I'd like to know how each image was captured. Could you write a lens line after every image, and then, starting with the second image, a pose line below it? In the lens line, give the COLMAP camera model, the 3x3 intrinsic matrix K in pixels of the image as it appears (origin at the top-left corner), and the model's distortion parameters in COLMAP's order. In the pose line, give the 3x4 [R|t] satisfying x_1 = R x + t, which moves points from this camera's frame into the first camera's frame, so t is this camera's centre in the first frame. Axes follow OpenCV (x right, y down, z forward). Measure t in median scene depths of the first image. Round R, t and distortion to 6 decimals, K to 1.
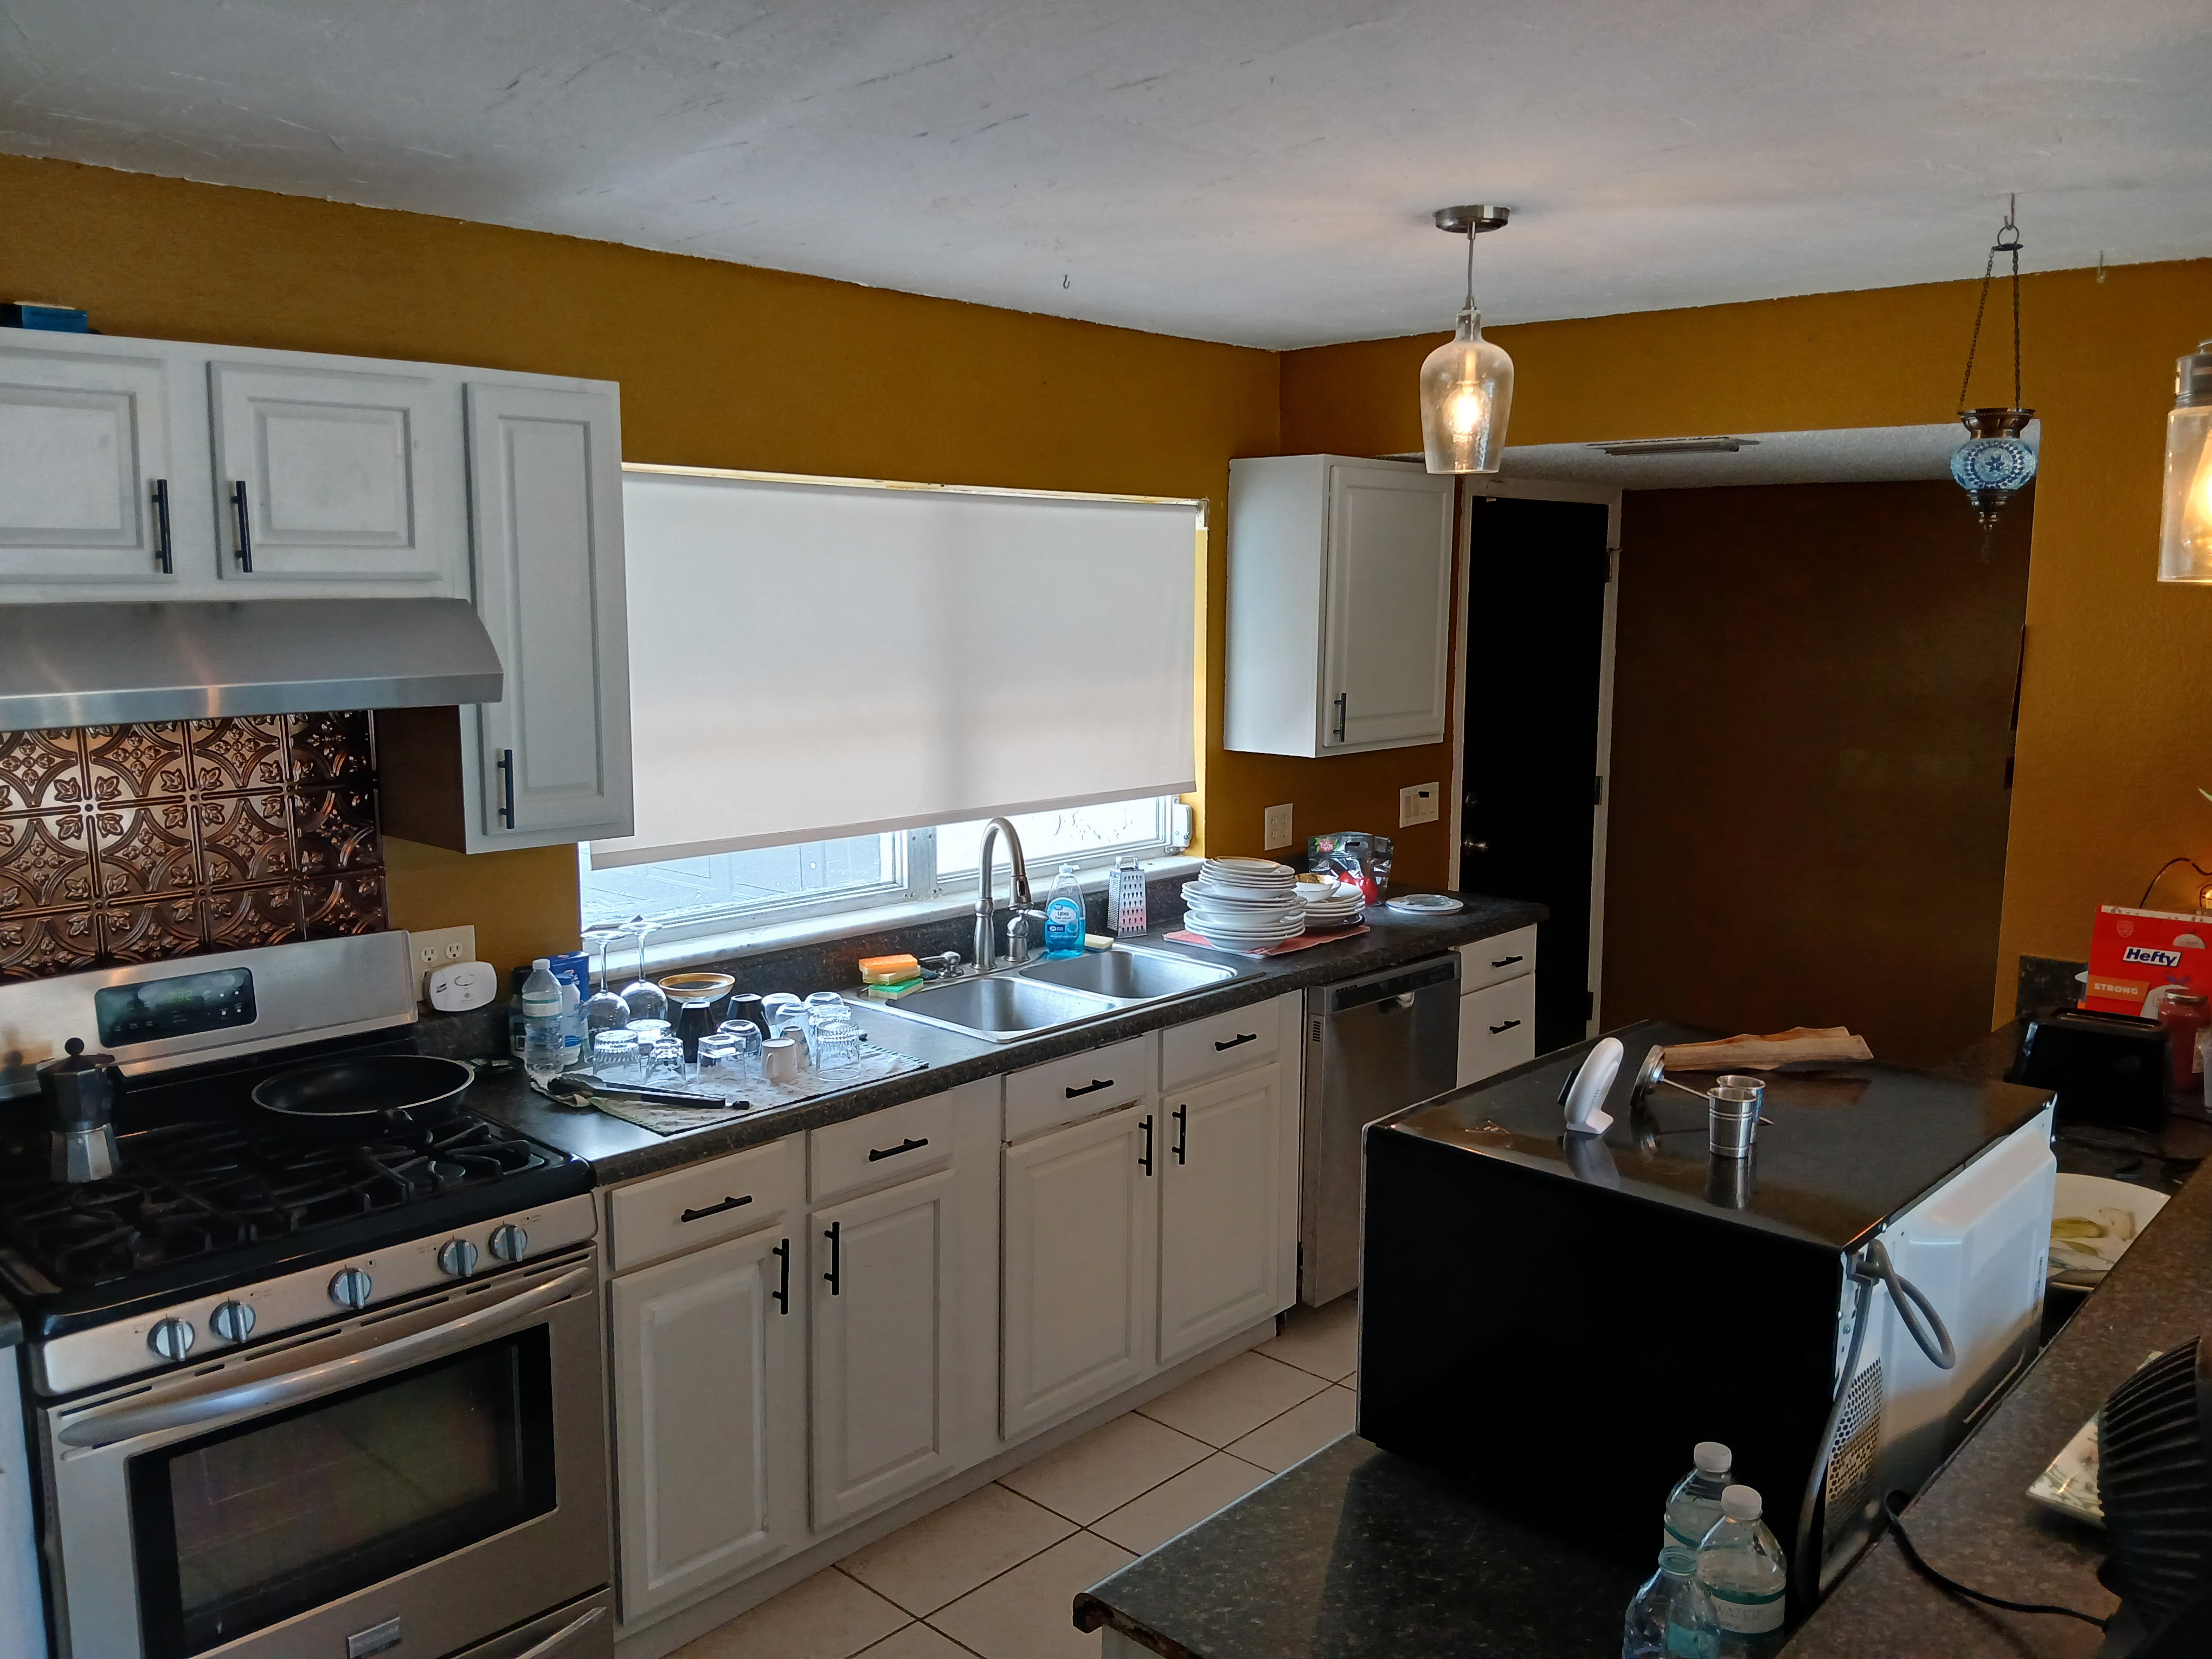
lens RADIAL K [[1717.7, 0, 1106.0], [0, 1717.7, 829.5], [0, 0, 1]] dist [0.091979, -0.205470]
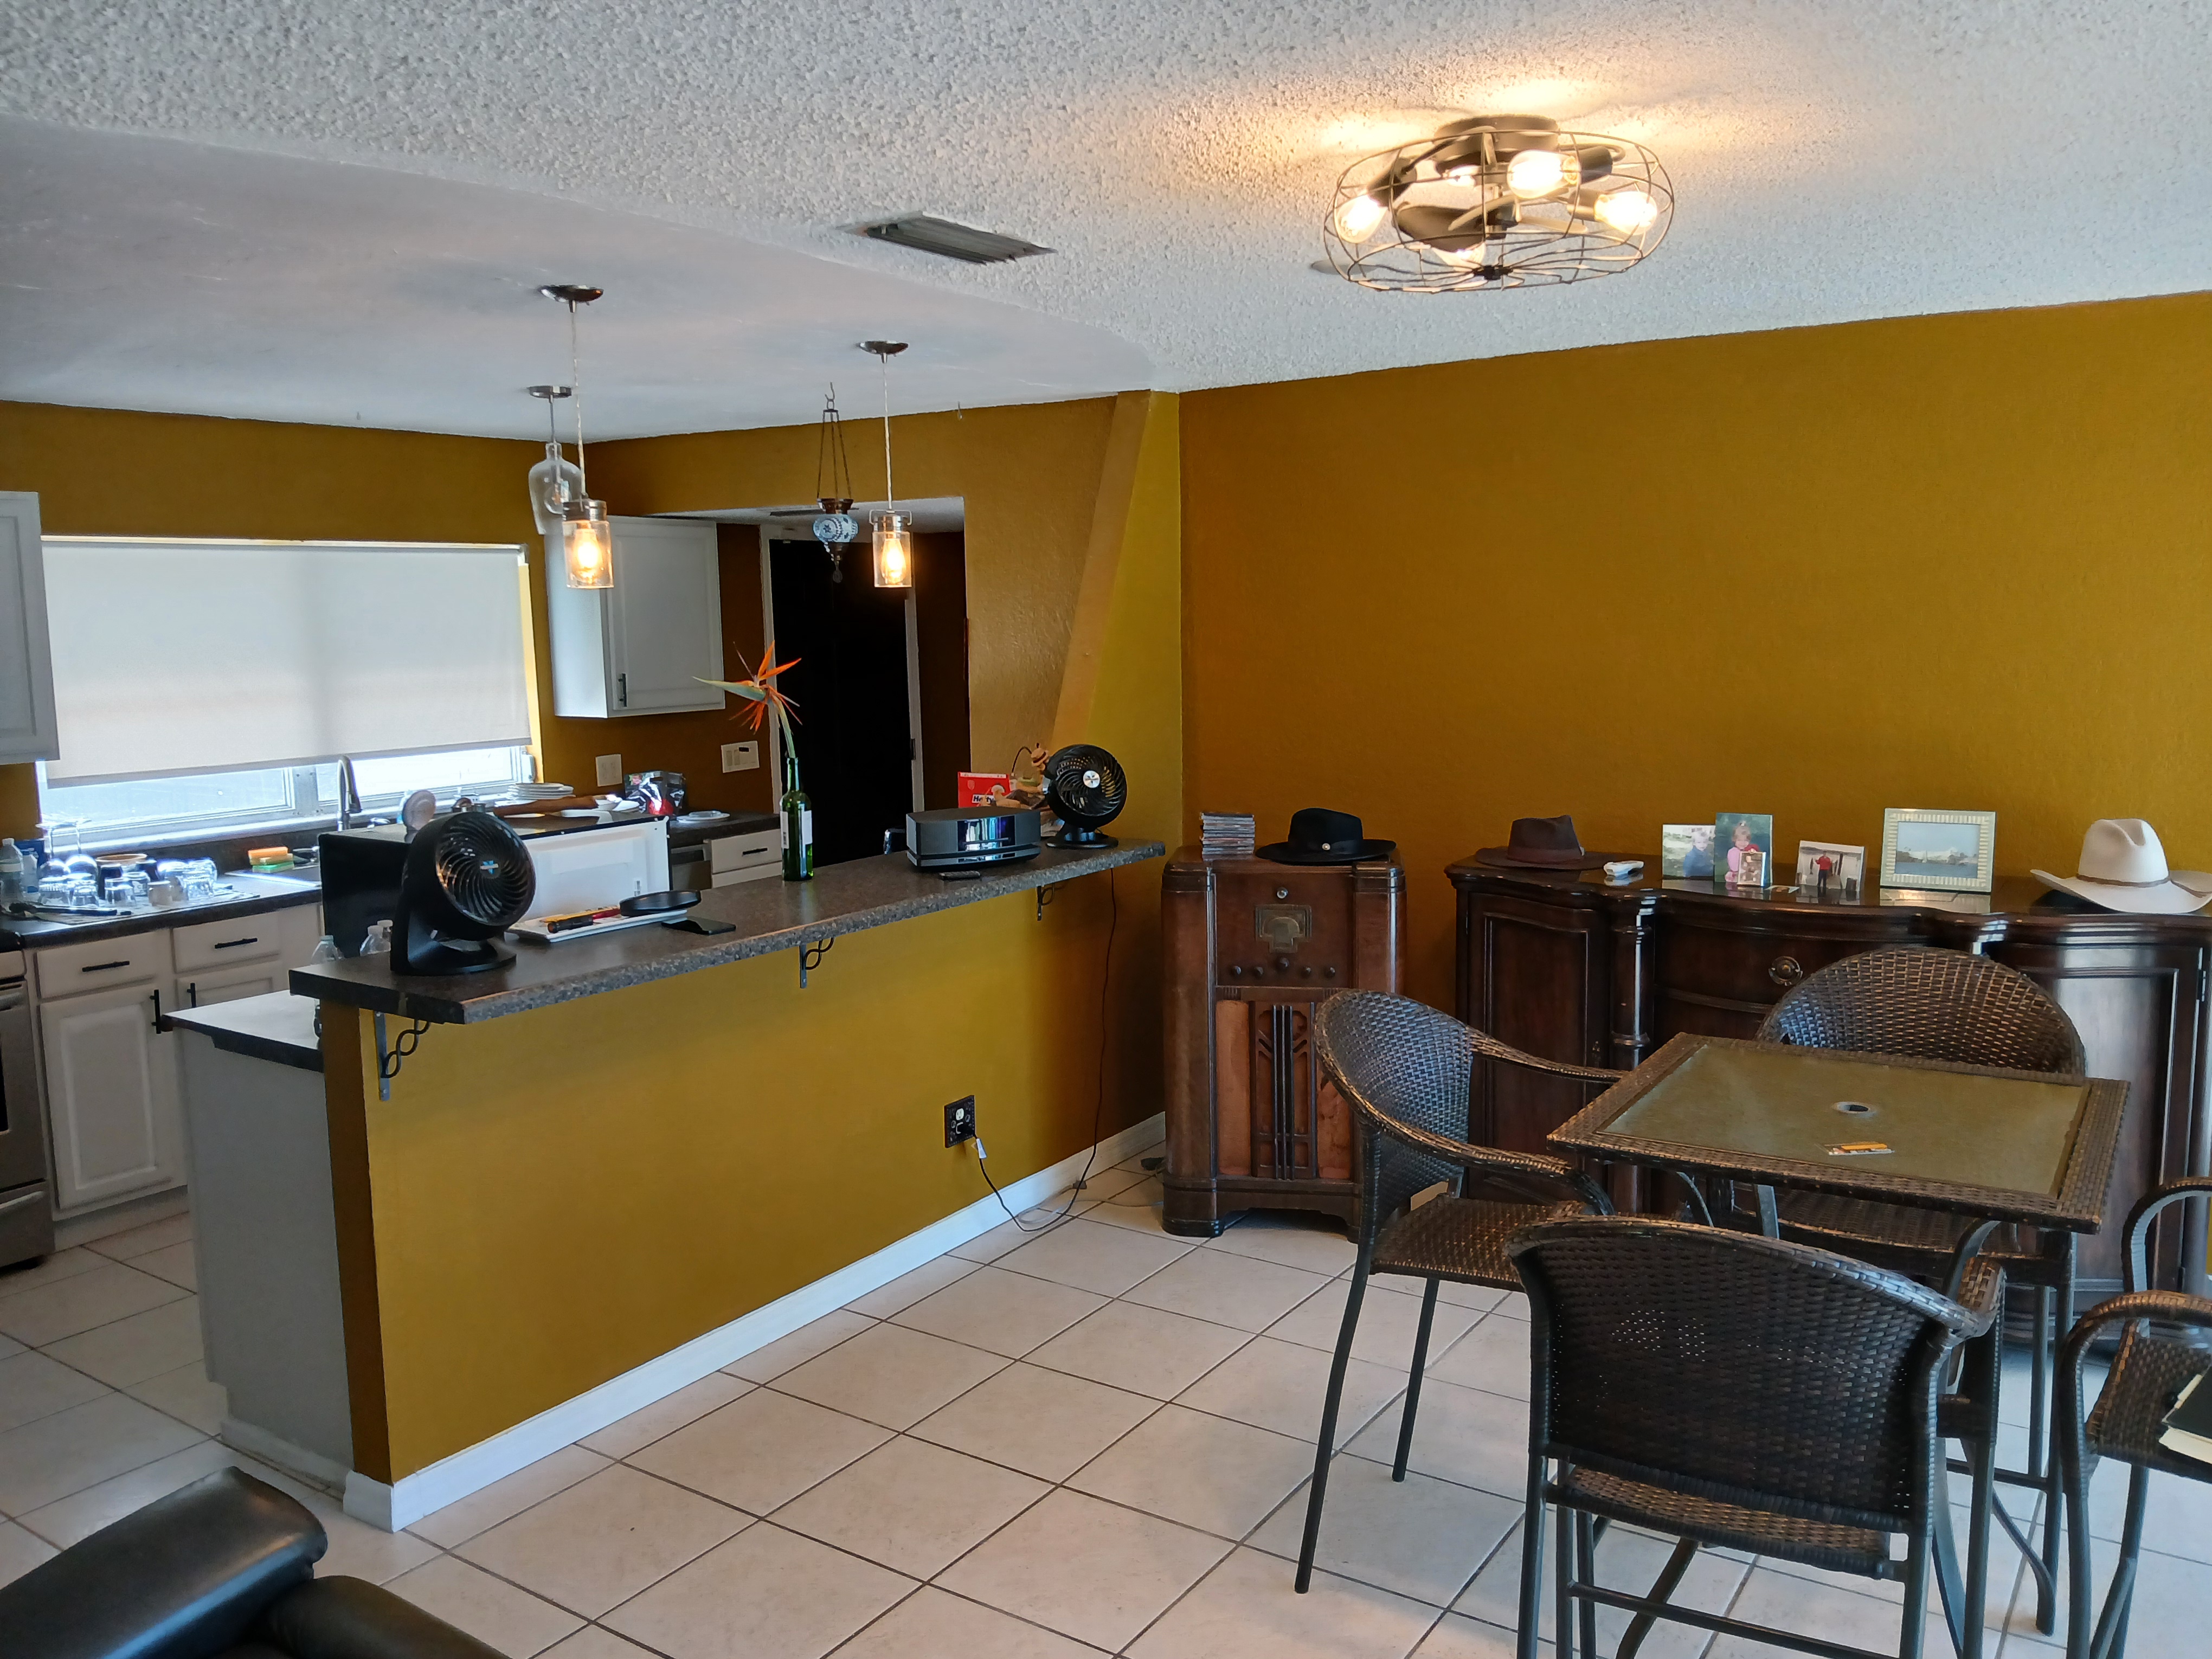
lens RADIAL K [[1717.7, 0, 1106.0], [0, 1717.7, 829.5], [0, 0, 1]] dist [0.091979, -0.205470]
pose [[0.986656, -0.042063, 0.157289, 0.445090], [0.044422, 0.998947, -0.011513, 0.131520], [-0.156639, 0.018346, 0.987485, -0.780577]]
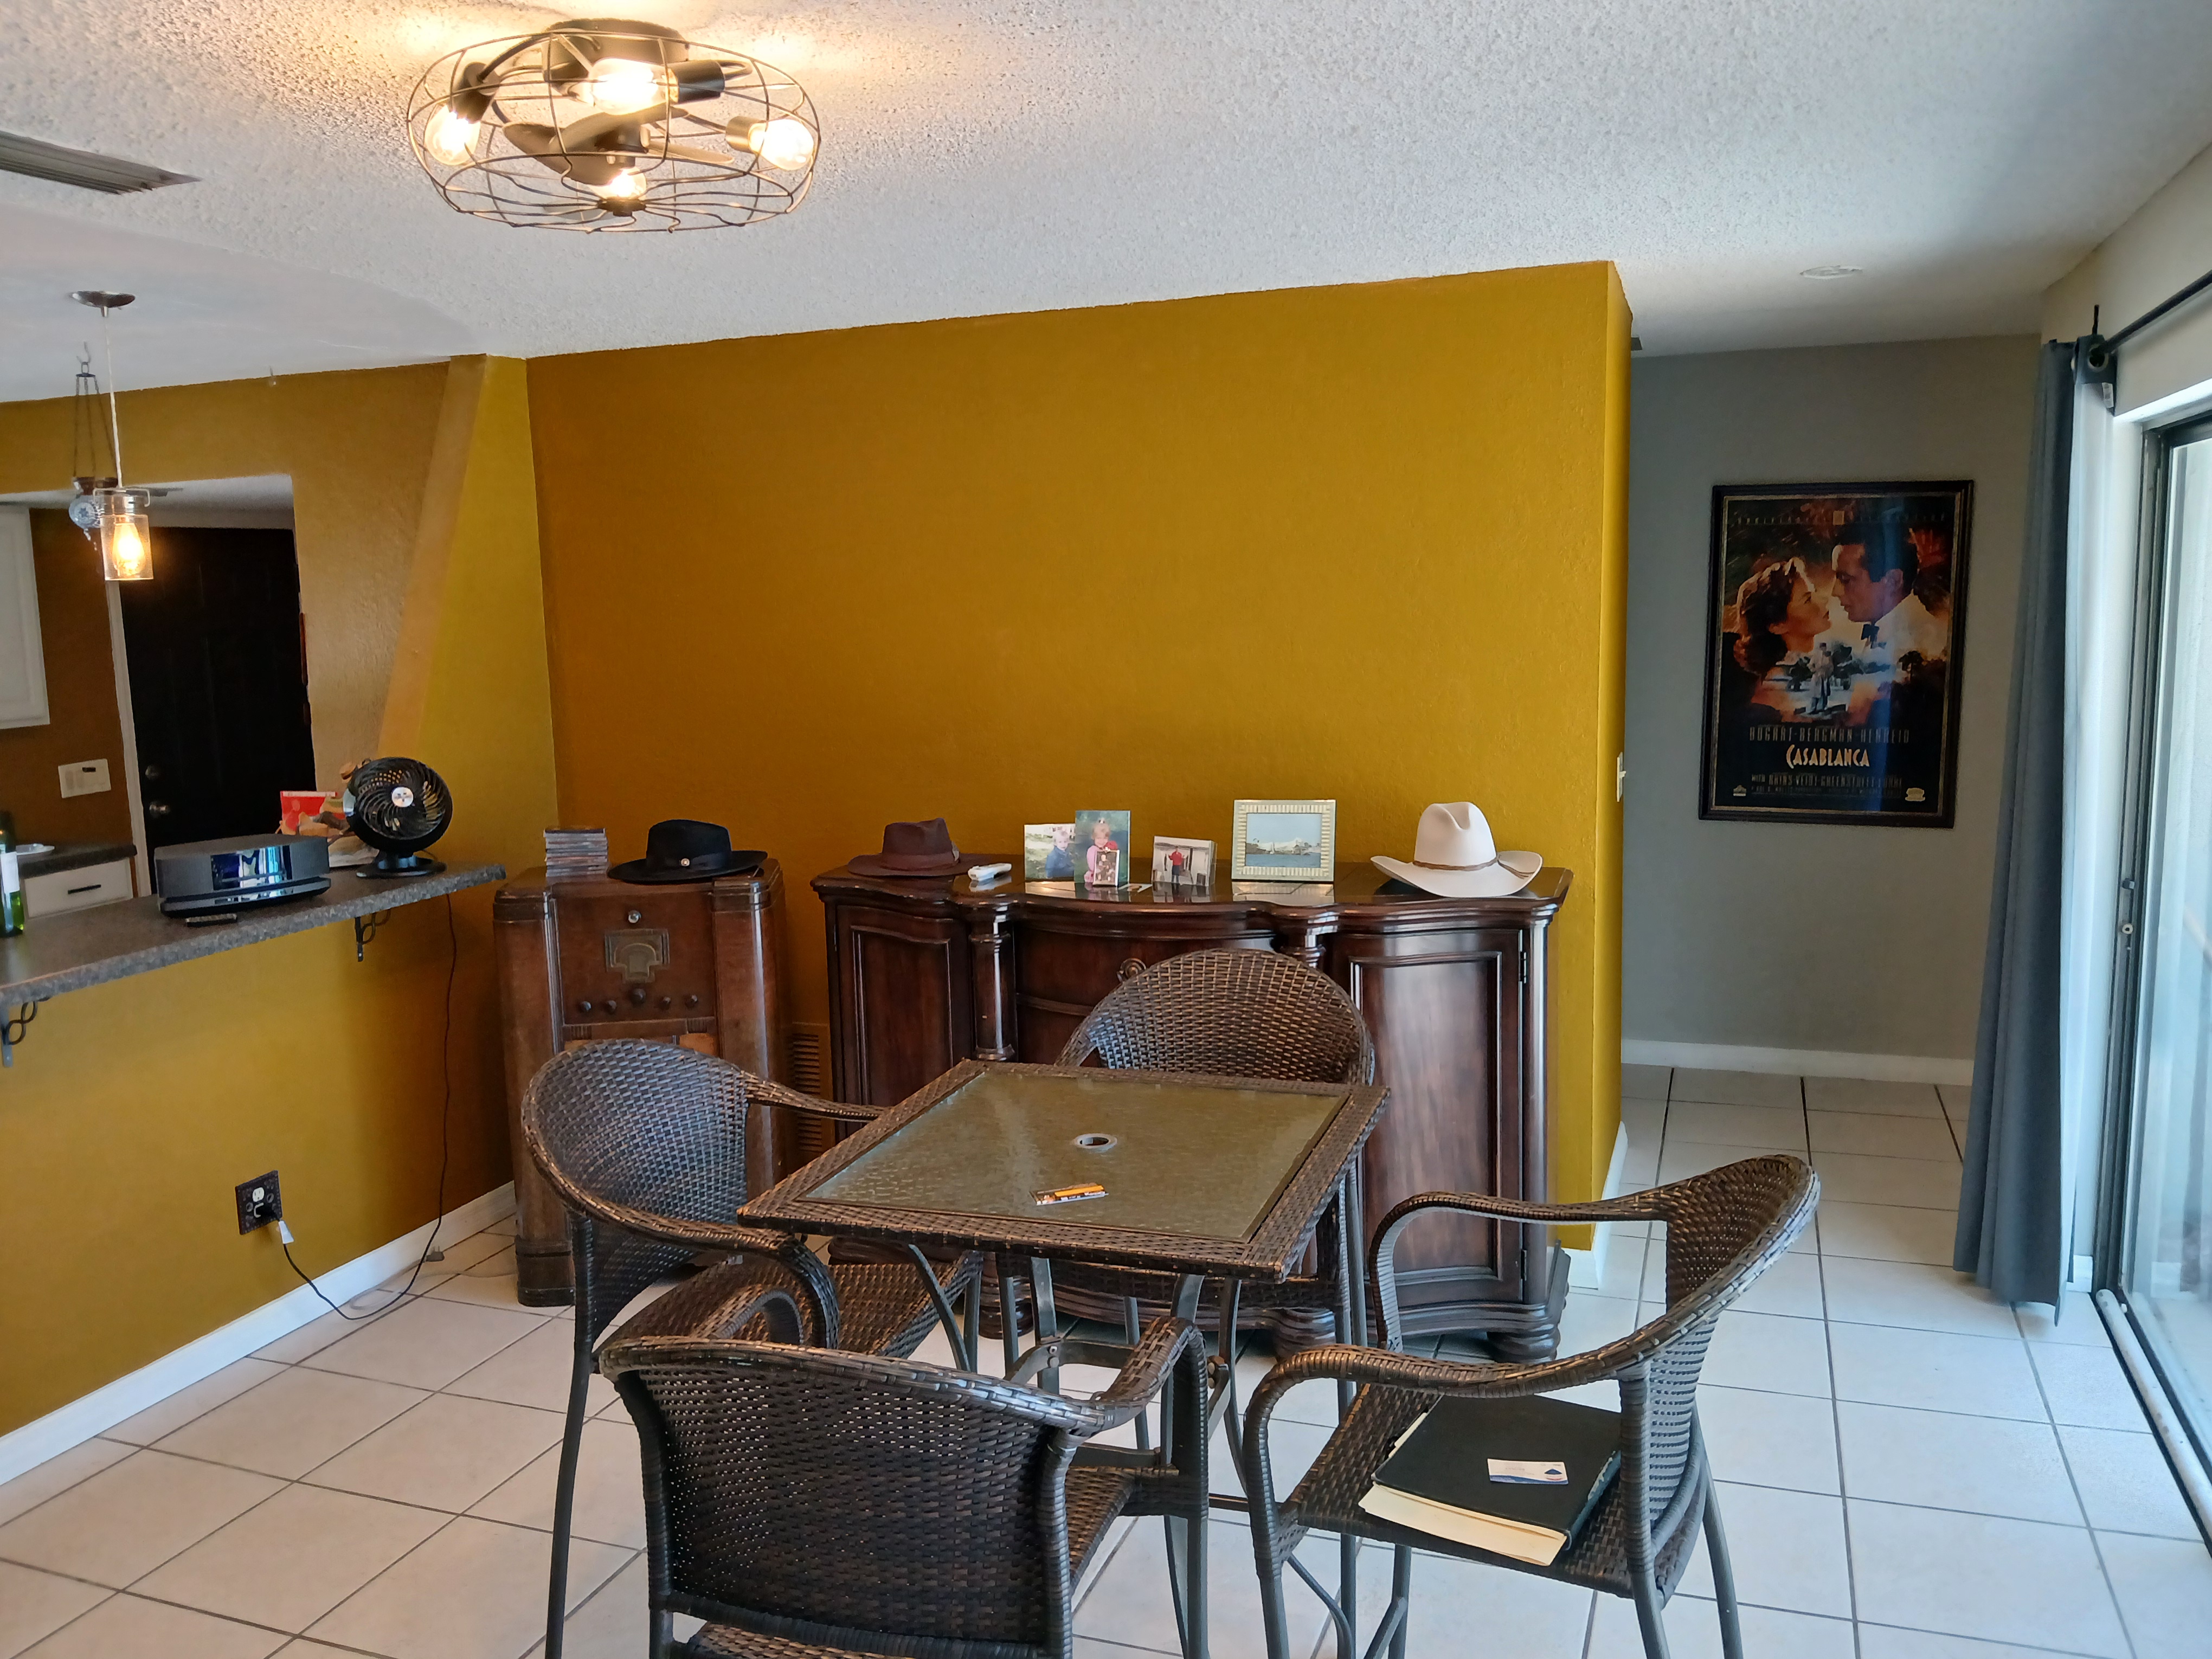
lens RADIAL K [[1729.1, 0, 1100.4], [0, 1729.1, 828.5], [0, 0, 1]] dist [0.086694, -0.210897]
pose [[0.920516, -0.084689, 0.381416, 0.653510], [0.087553, 0.996111, 0.009872, 0.126425], [-0.380769, 0.024306, 0.924351, -0.720991]]
